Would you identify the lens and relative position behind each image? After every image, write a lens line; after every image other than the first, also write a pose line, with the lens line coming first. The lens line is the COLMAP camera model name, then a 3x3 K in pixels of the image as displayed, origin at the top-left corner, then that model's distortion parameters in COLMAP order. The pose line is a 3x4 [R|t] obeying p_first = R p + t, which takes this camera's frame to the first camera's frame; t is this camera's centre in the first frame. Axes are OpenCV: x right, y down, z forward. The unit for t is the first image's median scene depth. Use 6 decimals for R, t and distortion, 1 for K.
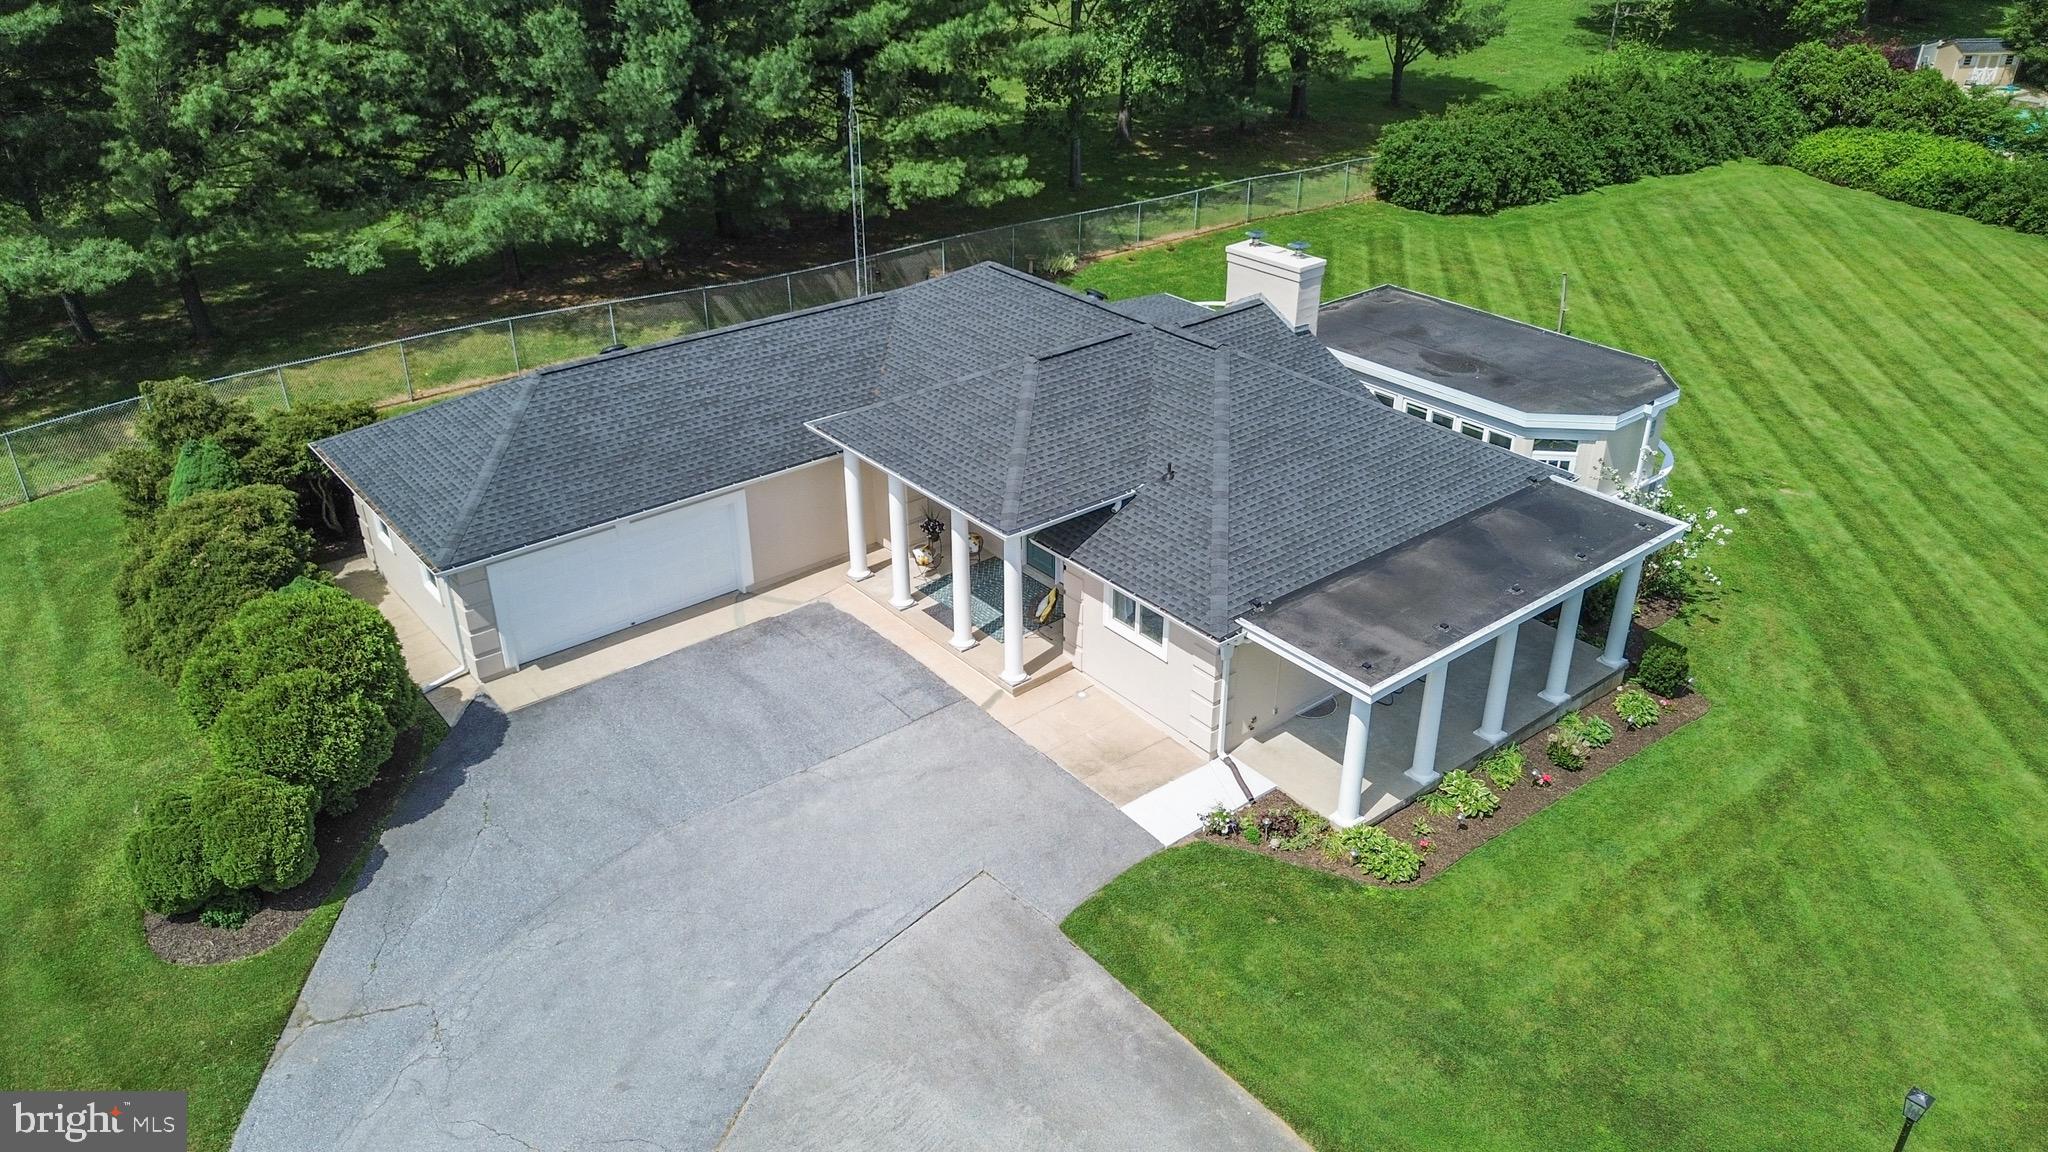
lens RADIAL K [[1450.8, 0, 1024.0], [0, 1450.8, 576.0], [0, 0, 1]] dist [0.061763, -0.057825]
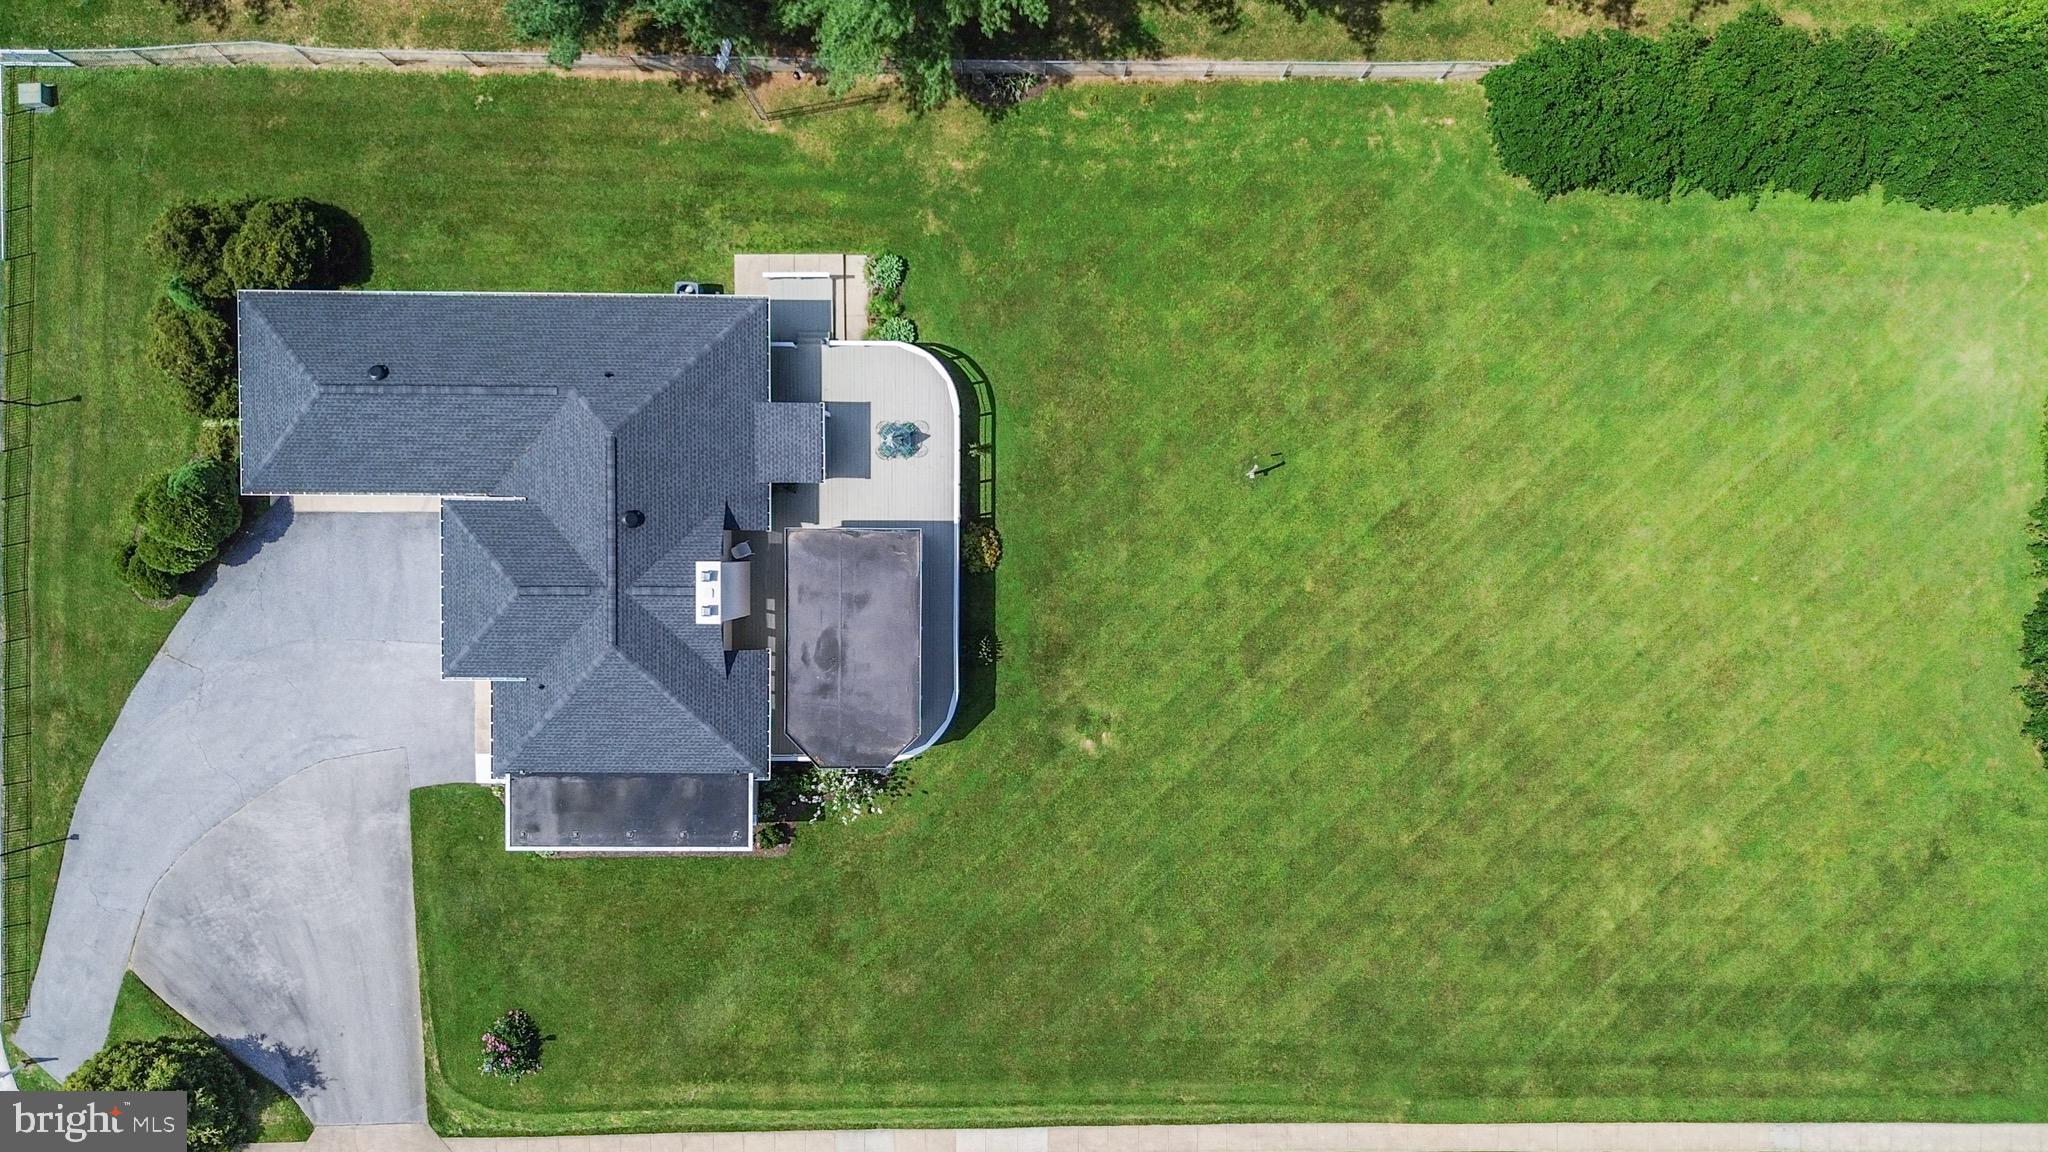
lens RADIAL K [[1450.8, 0, 1024.0], [0, 1450.8, 576.0], [0, 0, 1]] dist [0.061763, -0.057825]
pose [[0.773255, 0.633818, 0.018757, 0.461803], [-0.297555, 0.336577, 0.893408, -2.027622], [0.559944, -0.696413, 0.448855, 0.575506]]
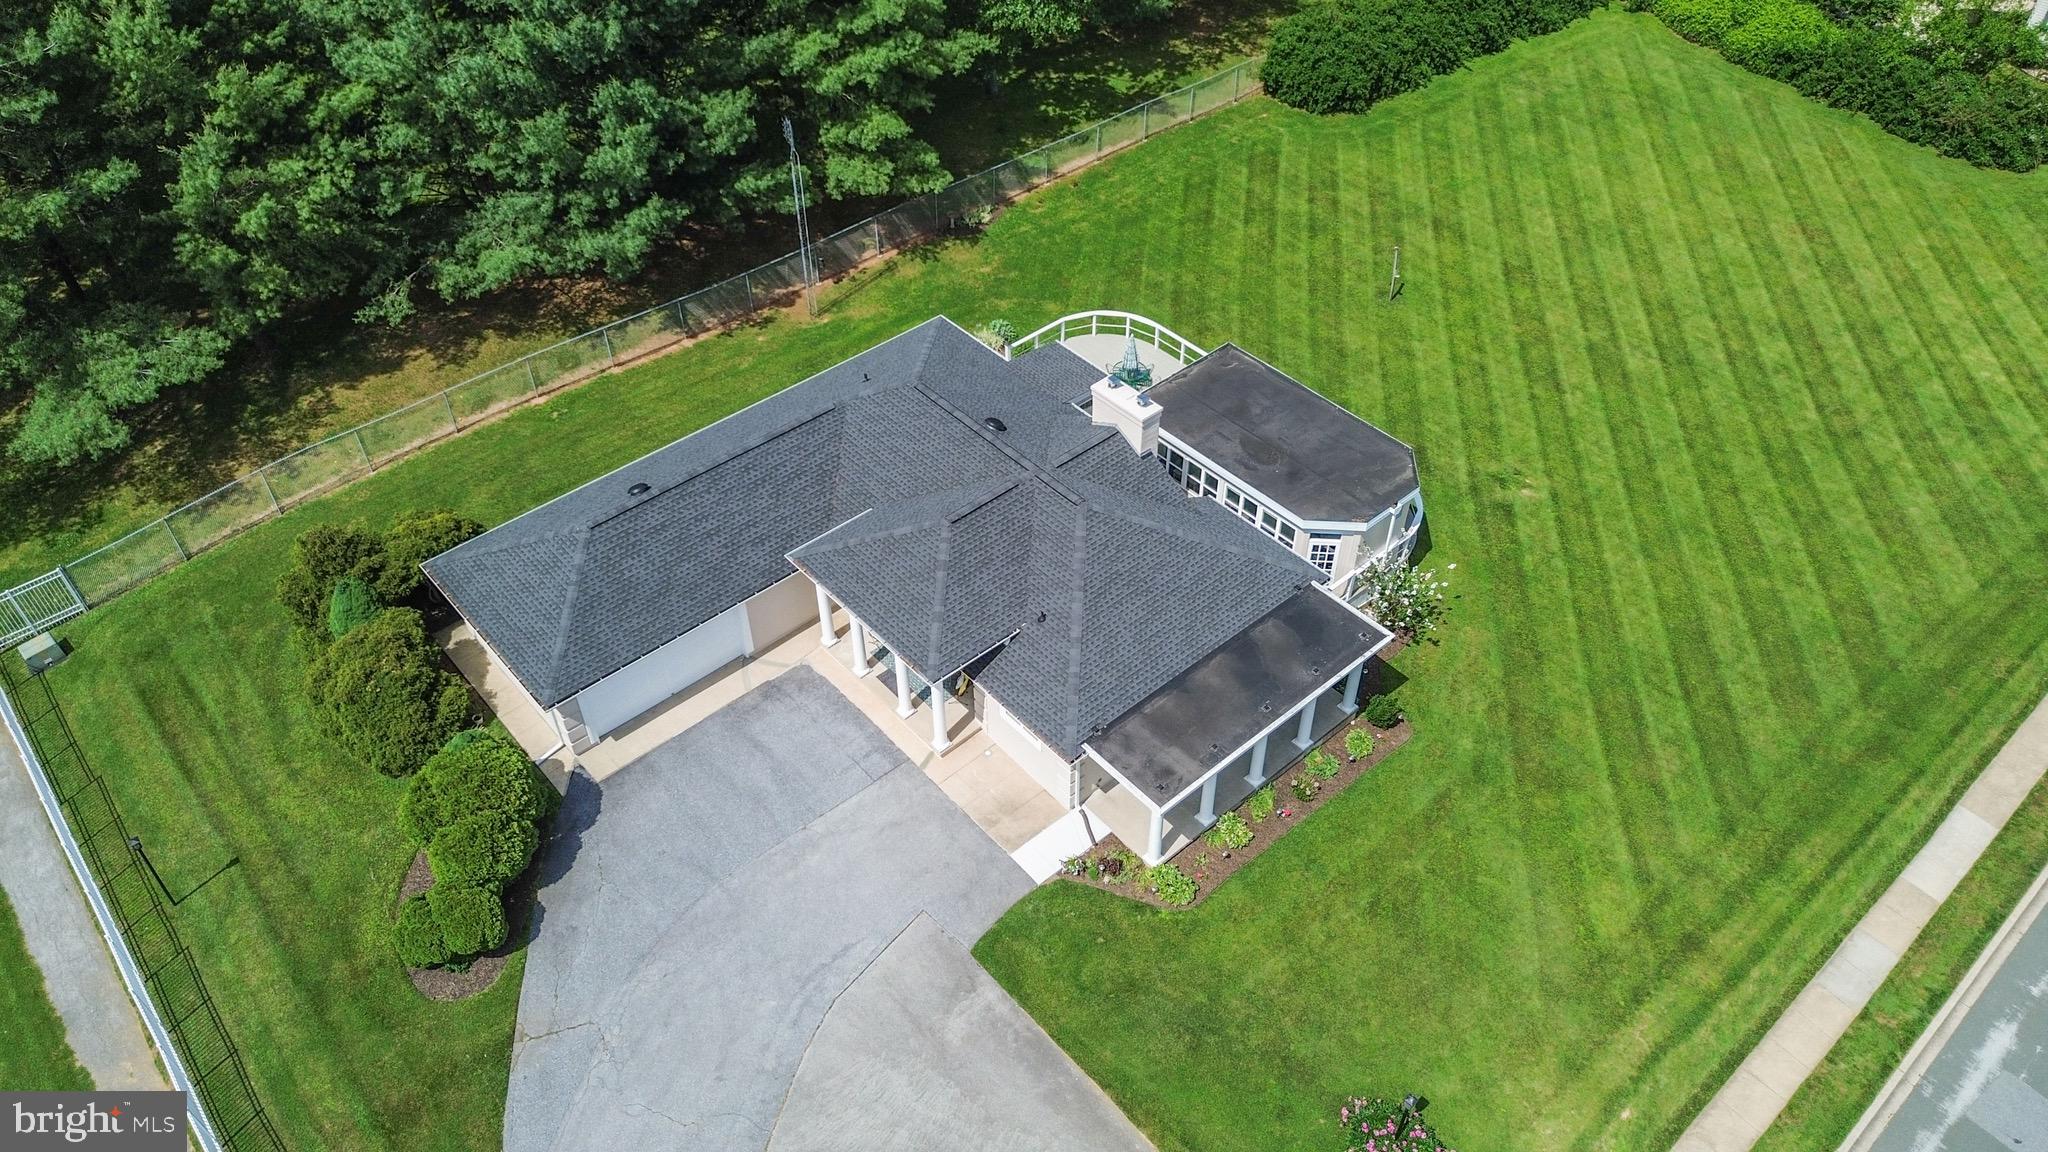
lens RADIAL K [[1450.8, 0, 1024.0], [0, 1450.8, 576.0], [0, 0, 1]] dist [0.061763, -0.057825]
pose [[0.999184, -0.030345, 0.026664, 0.043398], [0.022024, 0.962572, 0.270130, -0.492950], [-0.033863, -0.269322, 0.962455, -0.378419]]
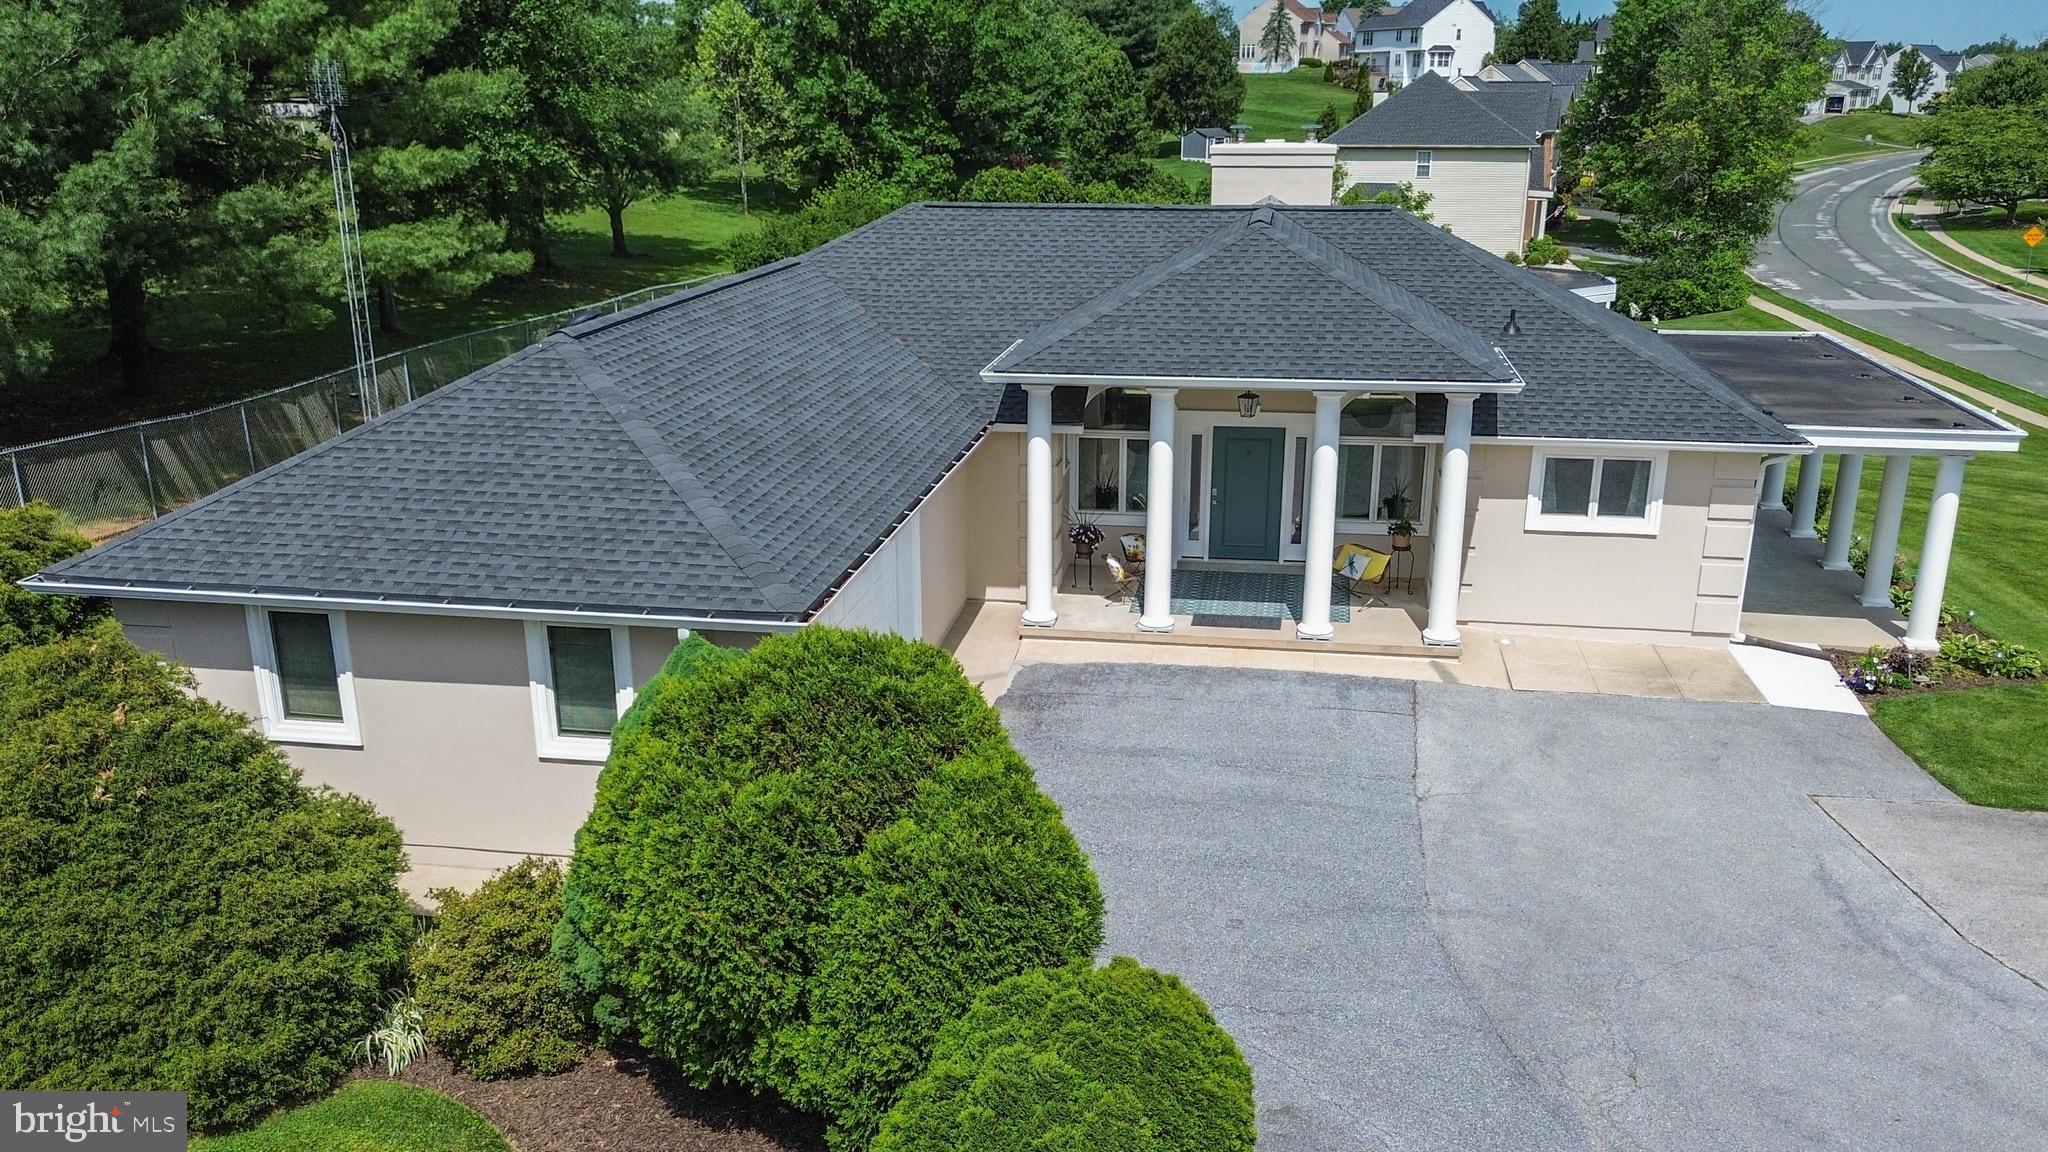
lens RADIAL K [[1684.6, 0, 1015.7], [0, 1684.6, 661.9], [0, 0, 1]] dist [0.062326, -0.003013]
pose [[0.745603, -0.217405, 0.629930, -0.674015], [0.317178, 0.947123, -0.048543, 0.054842], [-0.586067, 0.235994, 0.775134, 0.493620]]
